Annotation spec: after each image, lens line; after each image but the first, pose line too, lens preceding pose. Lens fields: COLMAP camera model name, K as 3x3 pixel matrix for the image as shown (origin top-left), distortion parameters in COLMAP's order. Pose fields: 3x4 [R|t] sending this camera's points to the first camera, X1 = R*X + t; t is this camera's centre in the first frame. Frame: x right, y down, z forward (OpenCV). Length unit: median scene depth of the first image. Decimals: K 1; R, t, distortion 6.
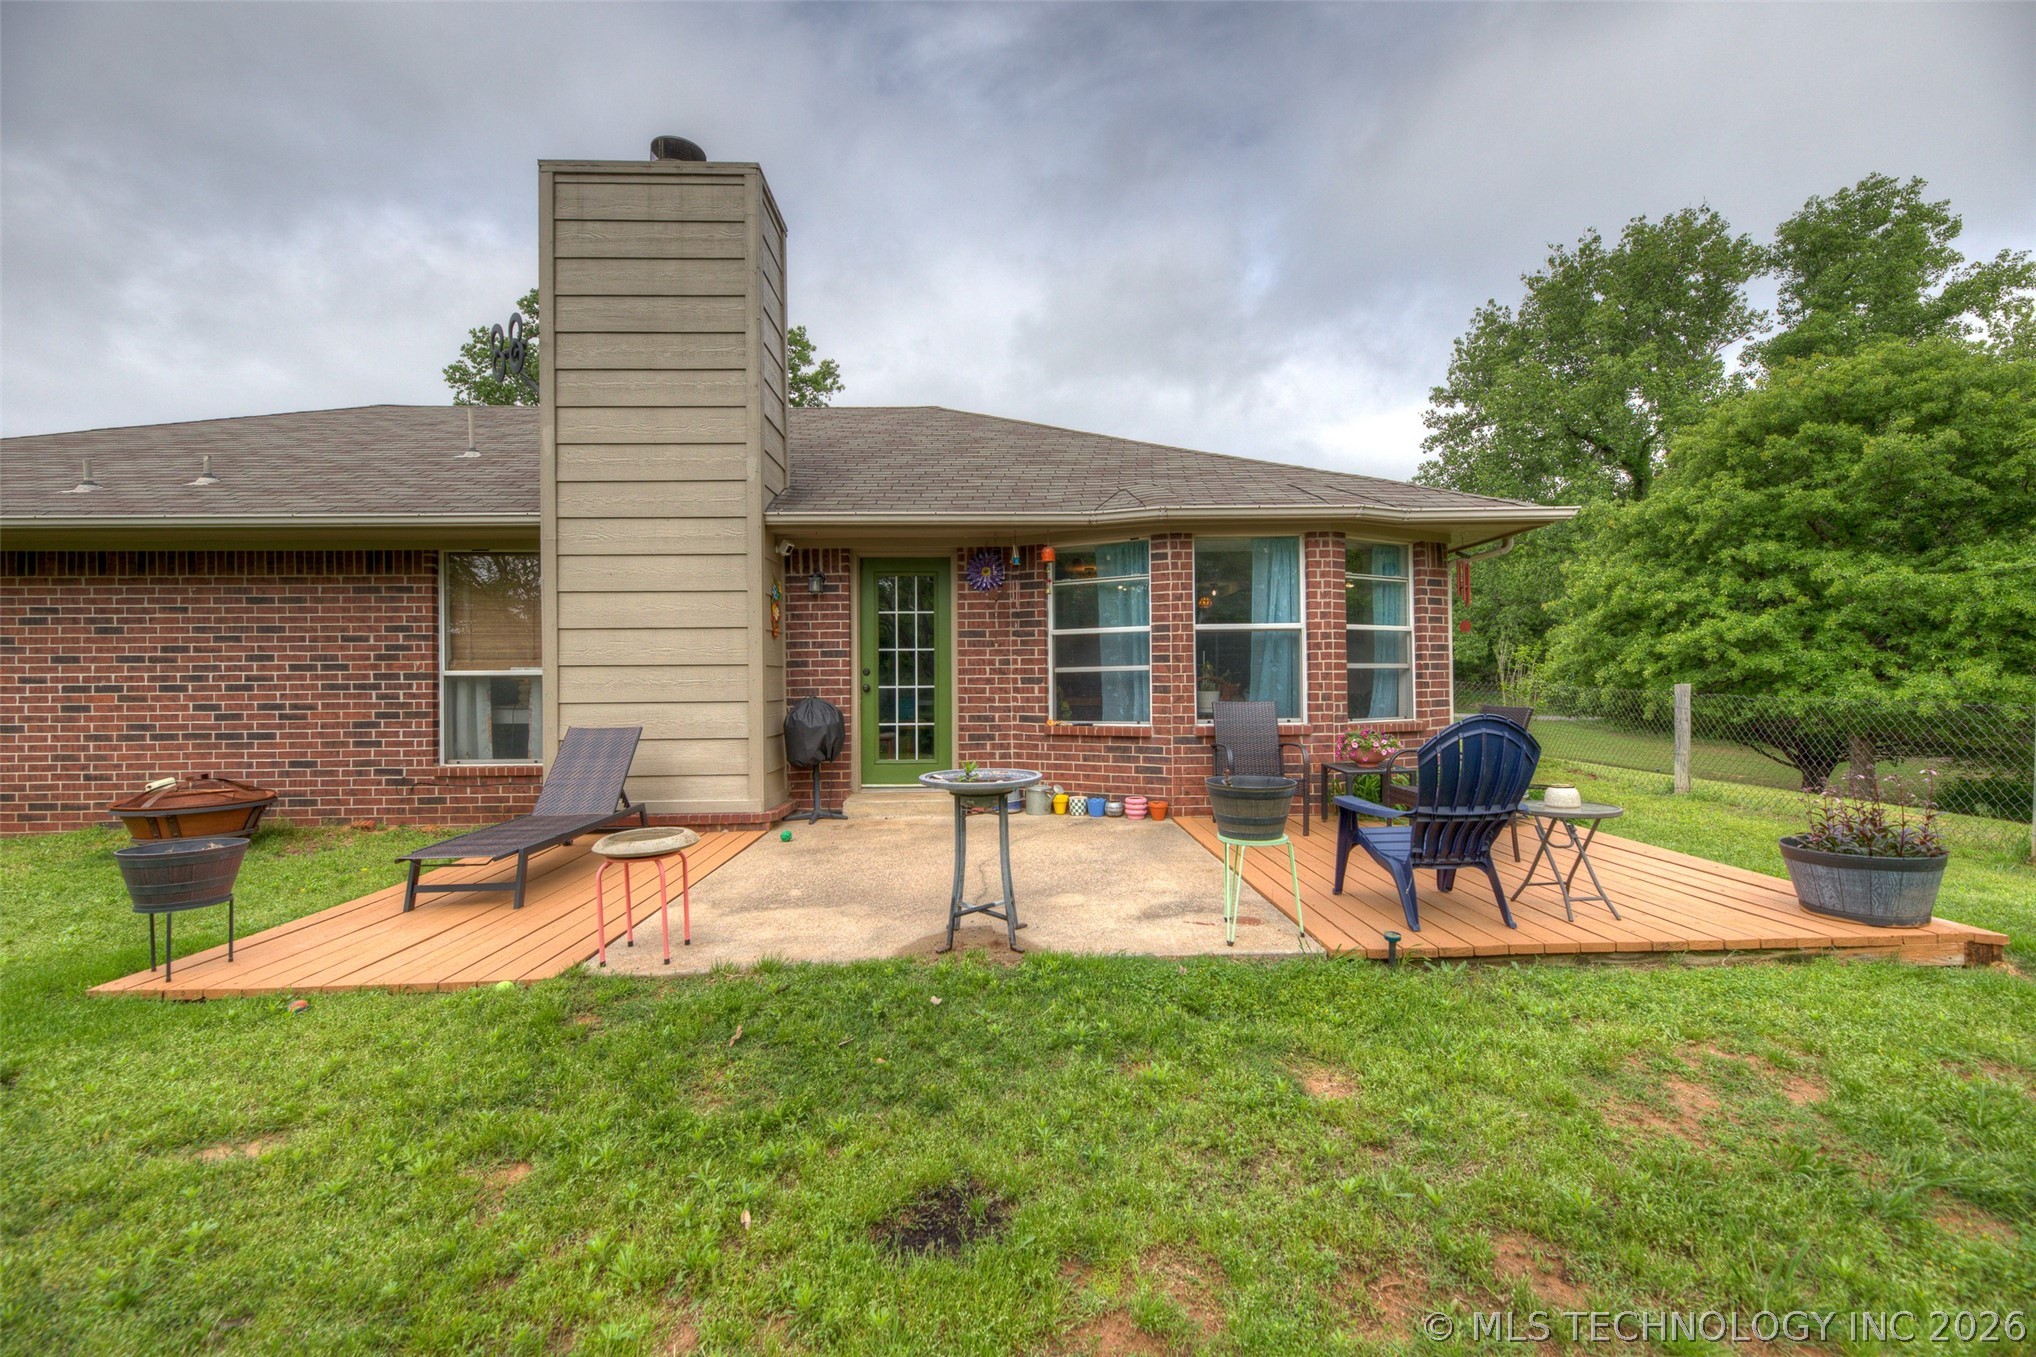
lens RADIAL K [[812.0, 0, 1015.3], [0, 812.0, 677.6], [0, 0, 1]] dist [0.011094, -0.002092]
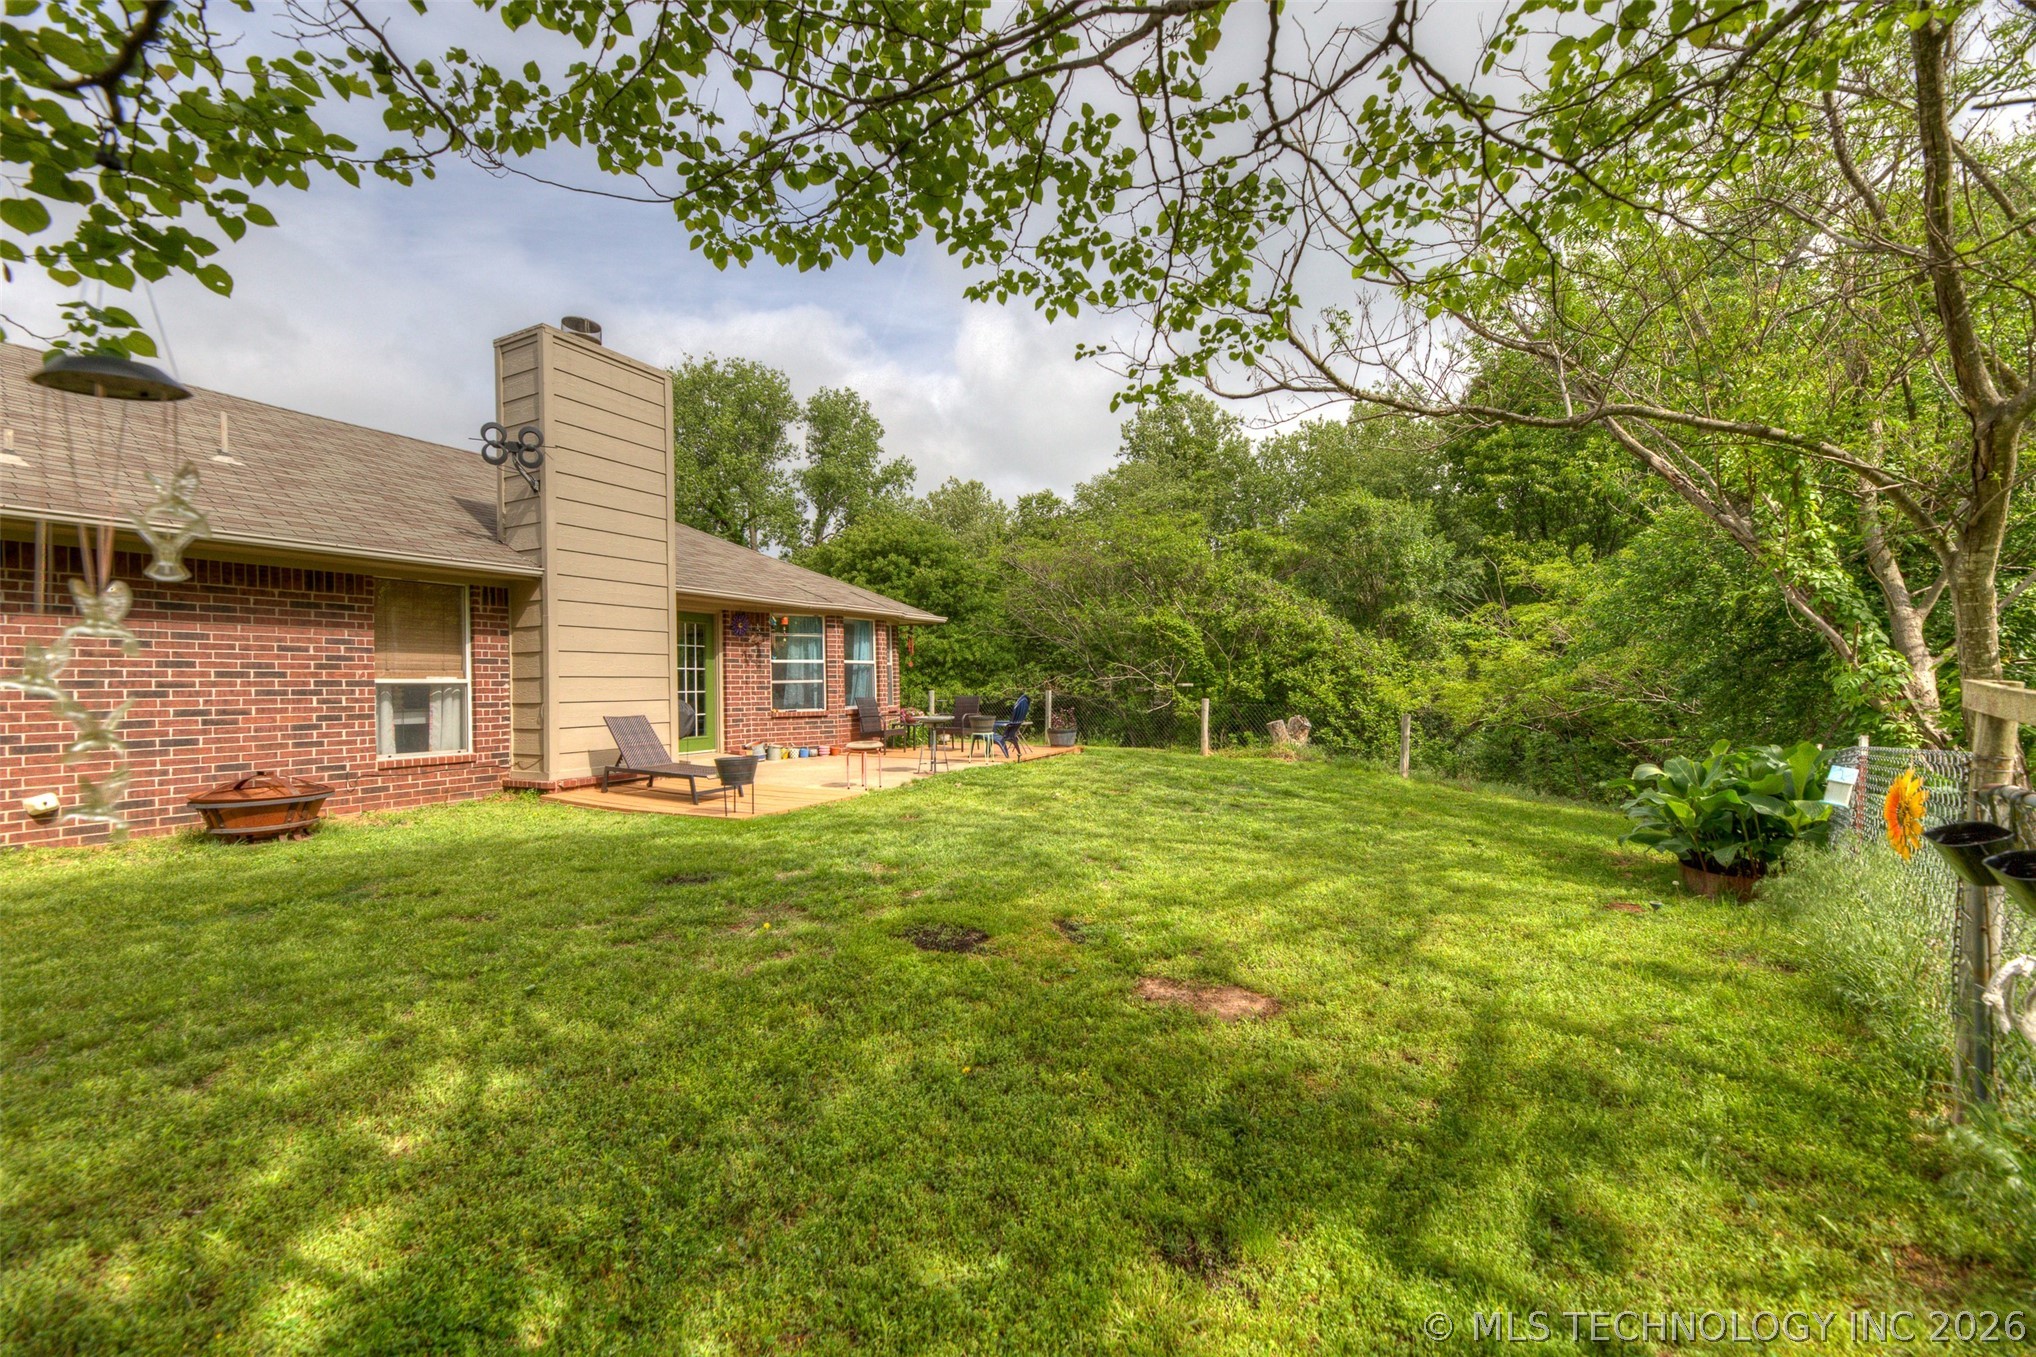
lens RADIAL K [[812.0, 0, 1019.7], [0, 812.0, 684.2], [0, 0, 1]] dist [0.011094, -0.002092]
pose [[0.460268, 0.005134, 0.887765, -1.335207], [-0.002726, 0.999987, -0.004369, 0.002128], [-0.887776, -0.000409, 0.460275, -0.361147]]
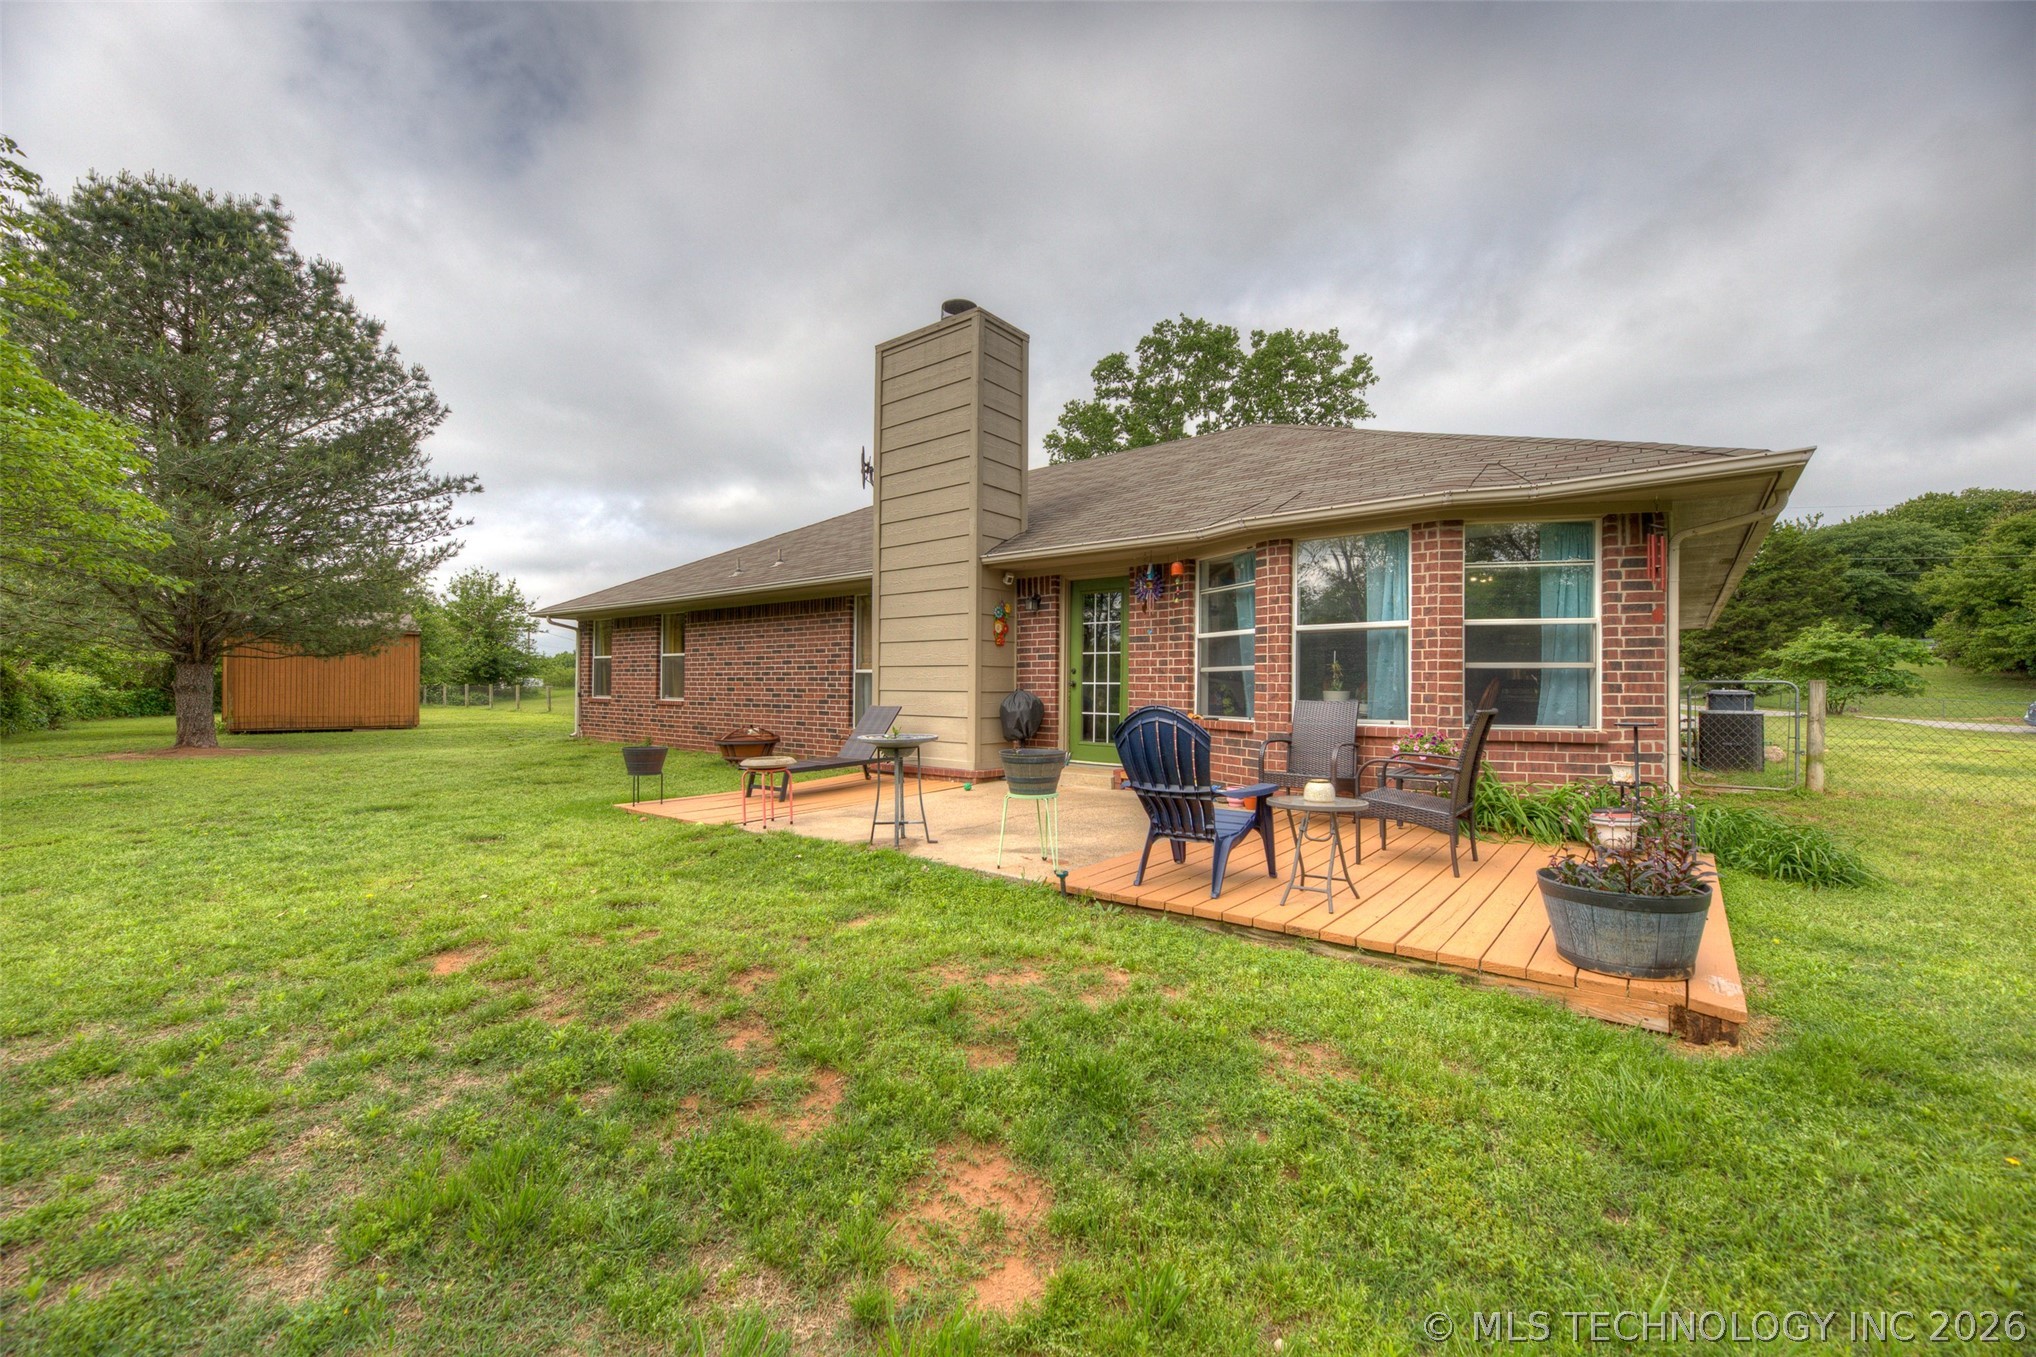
lens RADIAL K [[812.0, 0, 1036.7], [0, 812.0, 677.1], [0, 0, 1]] dist [0.011094, -0.002092]
pose [[0.771072, 0.006756, -0.636712, 0.583192], [-0.008660, 0.999962, 0.000123, 0.002808], [0.636689, 0.005419, 0.771101, -0.009169]]
